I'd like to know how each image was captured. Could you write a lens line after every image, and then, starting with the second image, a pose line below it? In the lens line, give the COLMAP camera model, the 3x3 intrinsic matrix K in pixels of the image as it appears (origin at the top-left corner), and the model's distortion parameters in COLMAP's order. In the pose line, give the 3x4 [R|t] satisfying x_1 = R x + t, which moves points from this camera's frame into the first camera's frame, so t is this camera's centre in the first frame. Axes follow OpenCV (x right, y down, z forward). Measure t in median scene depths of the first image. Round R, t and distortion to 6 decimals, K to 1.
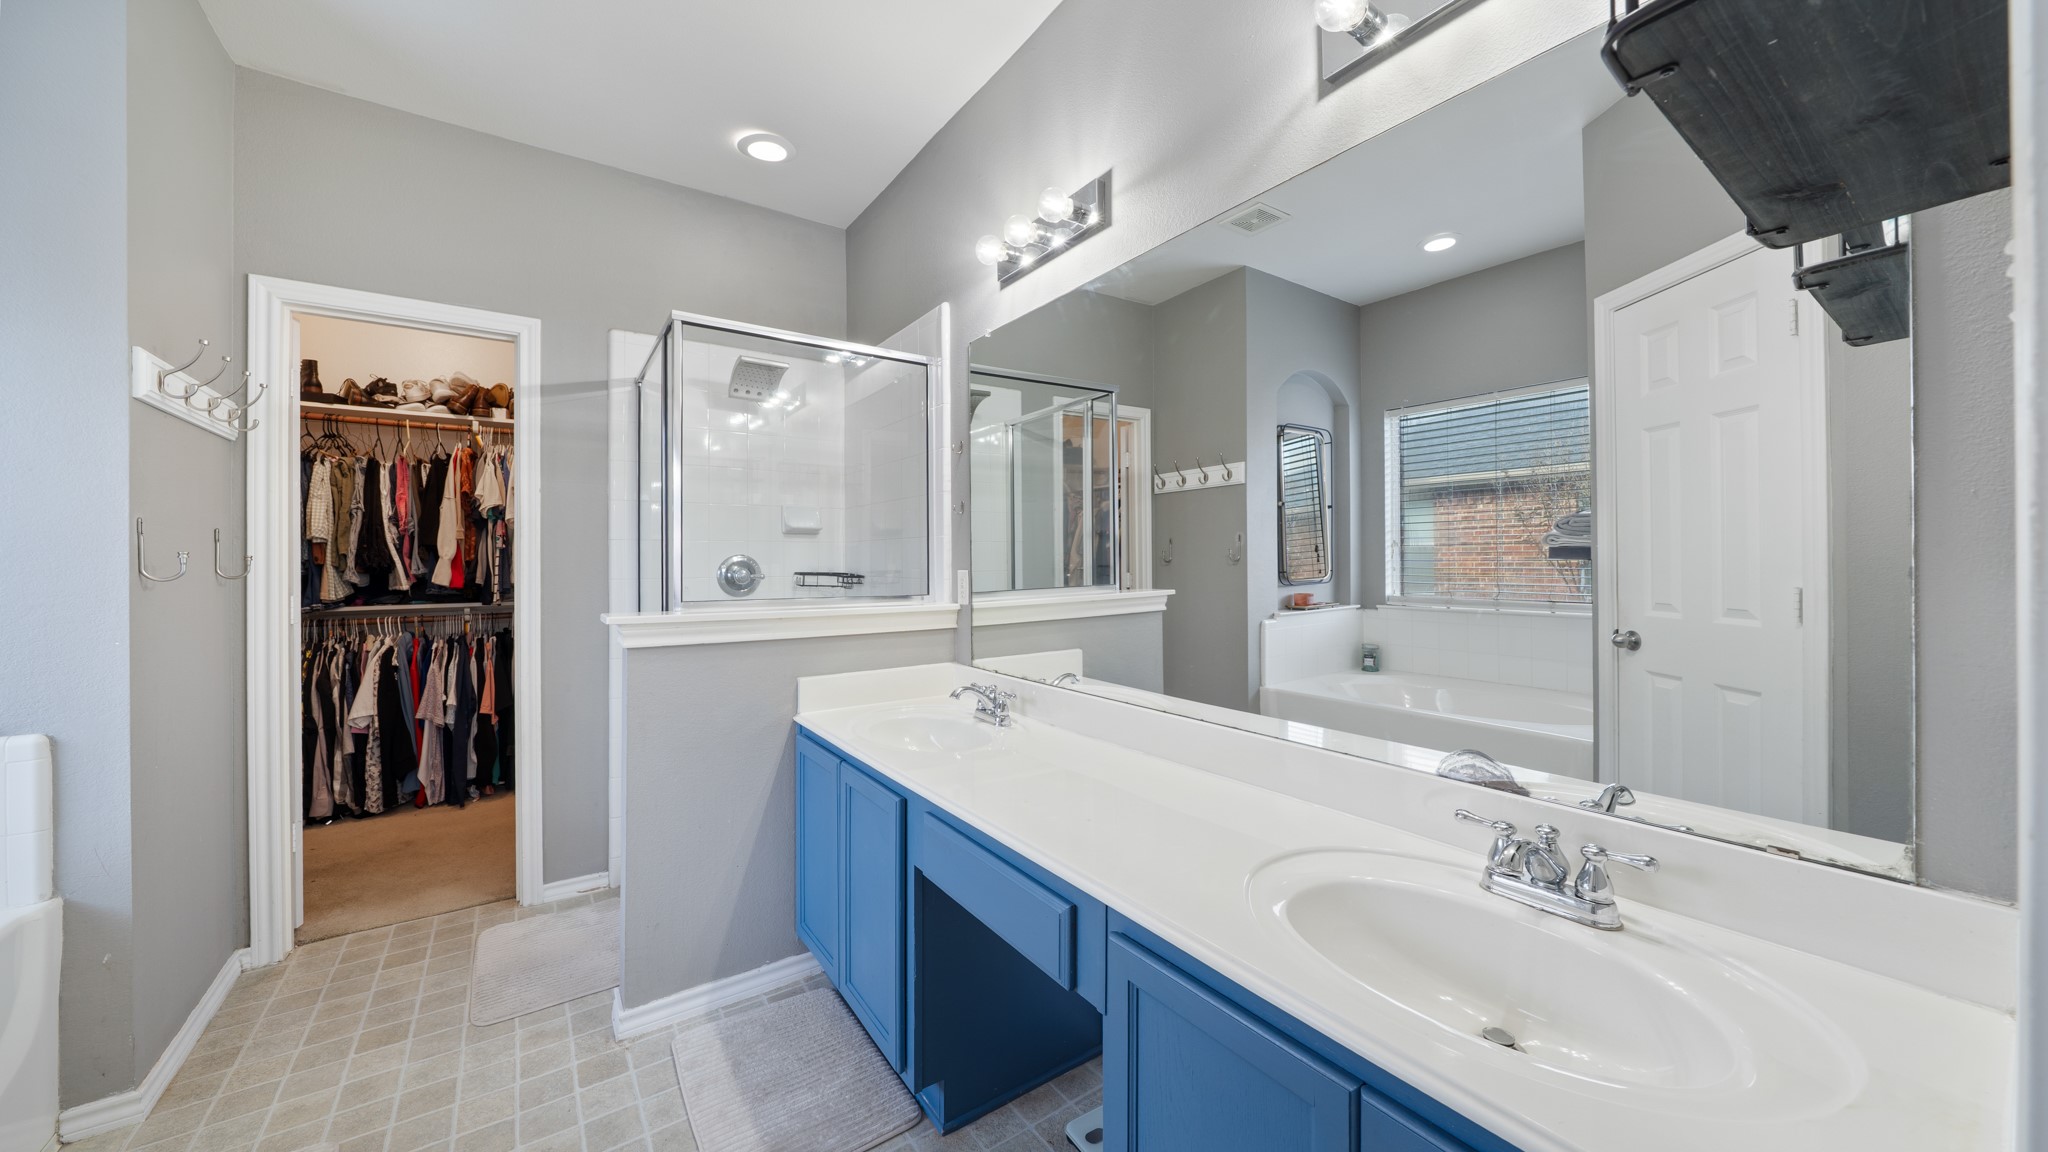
lens RADIAL K [[706.0, 0, 1022.5], [0, 706.0, 564.1], [0, 0, 1]] dist [-0.000382, 0.000048]
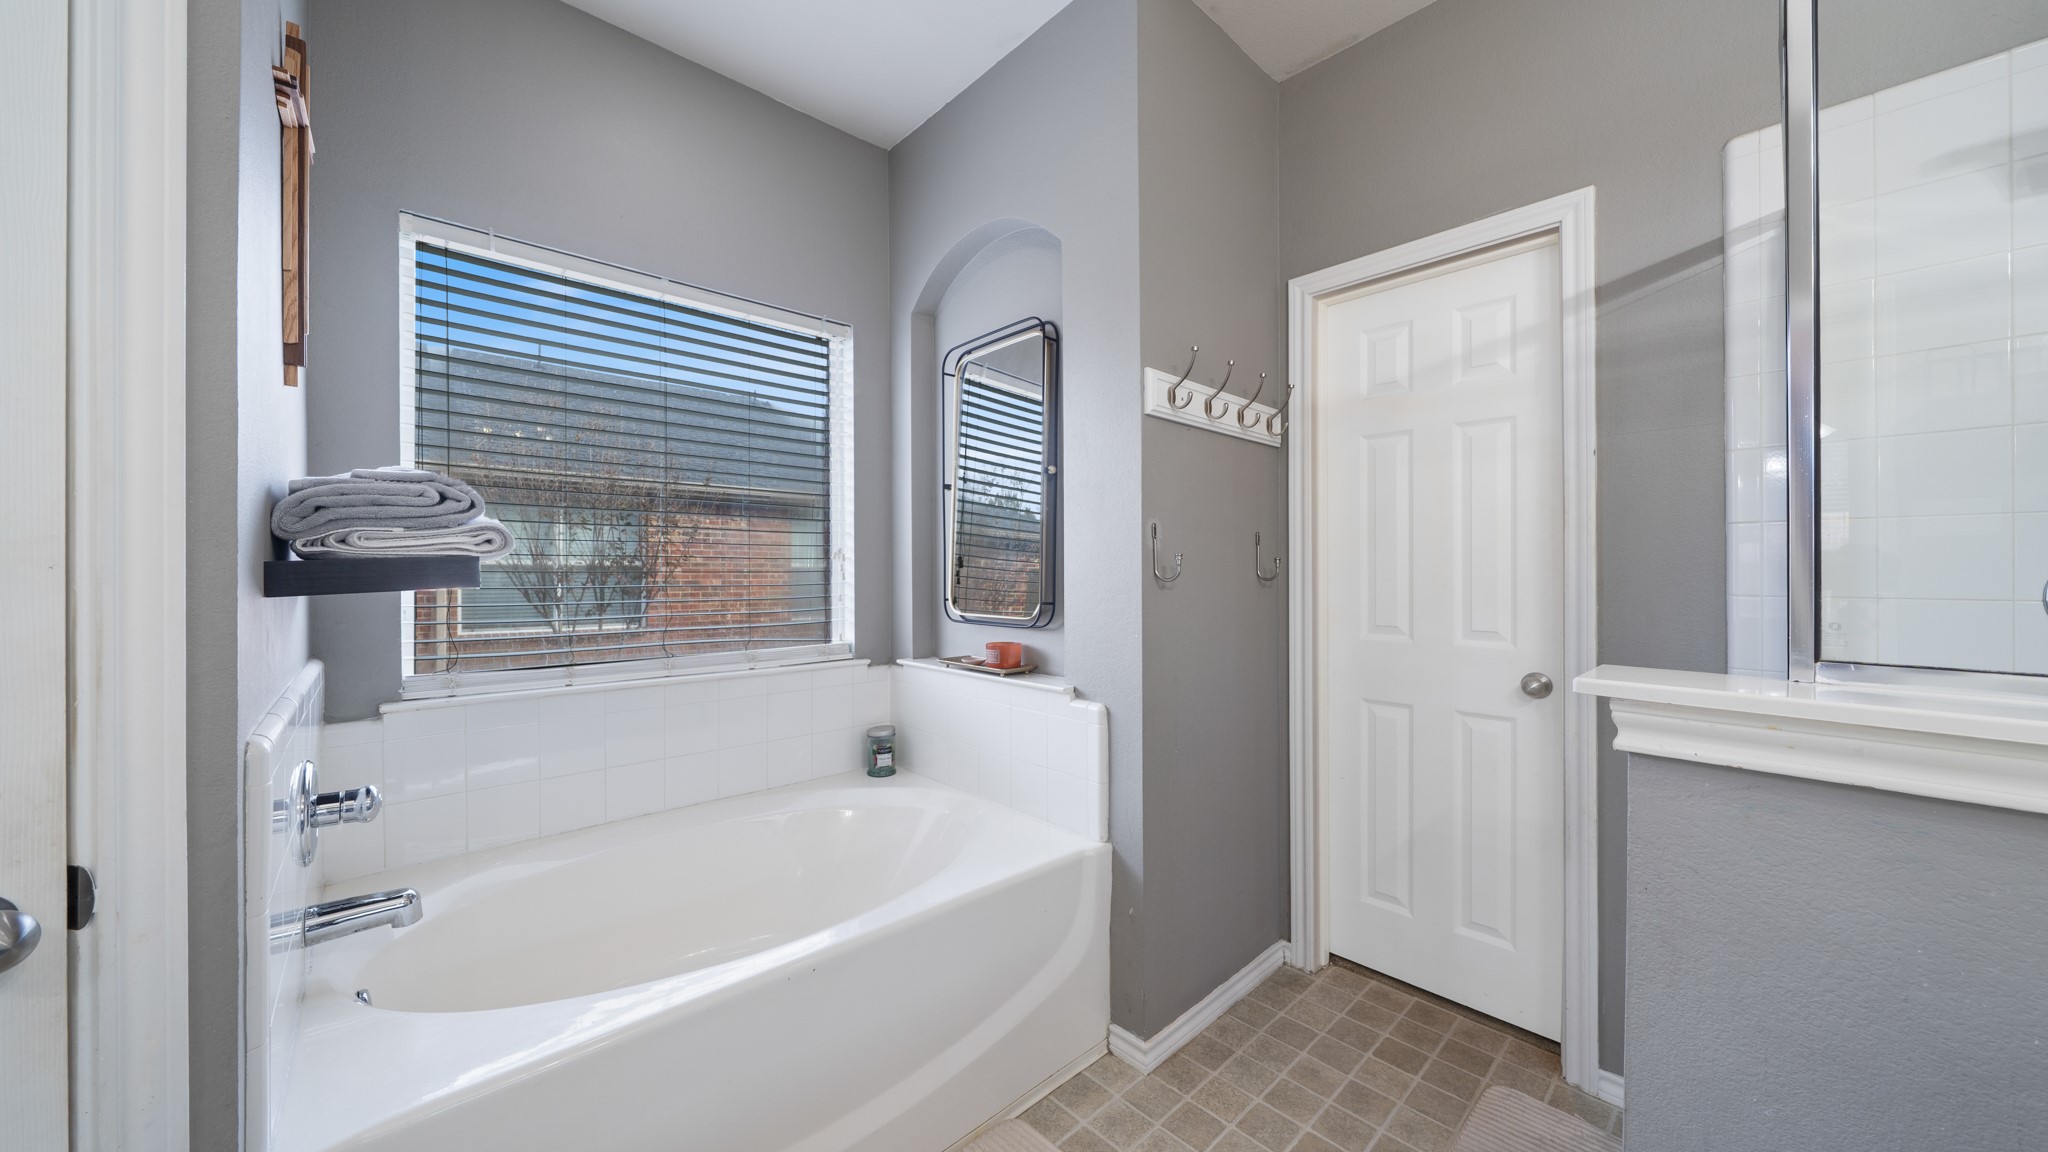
lens RADIAL K [[706.0, 0, 1022.5], [0, 706.0, 564.1], [0, 0, 1]] dist [-0.000382, 0.000048]
pose [[0.129215, 0.000782, -0.991616, -0.150229], [-0.005118, 0.999987, 0.000122, -0.000318], [0.991603, 0.005059, 0.129217, 0.527883]]
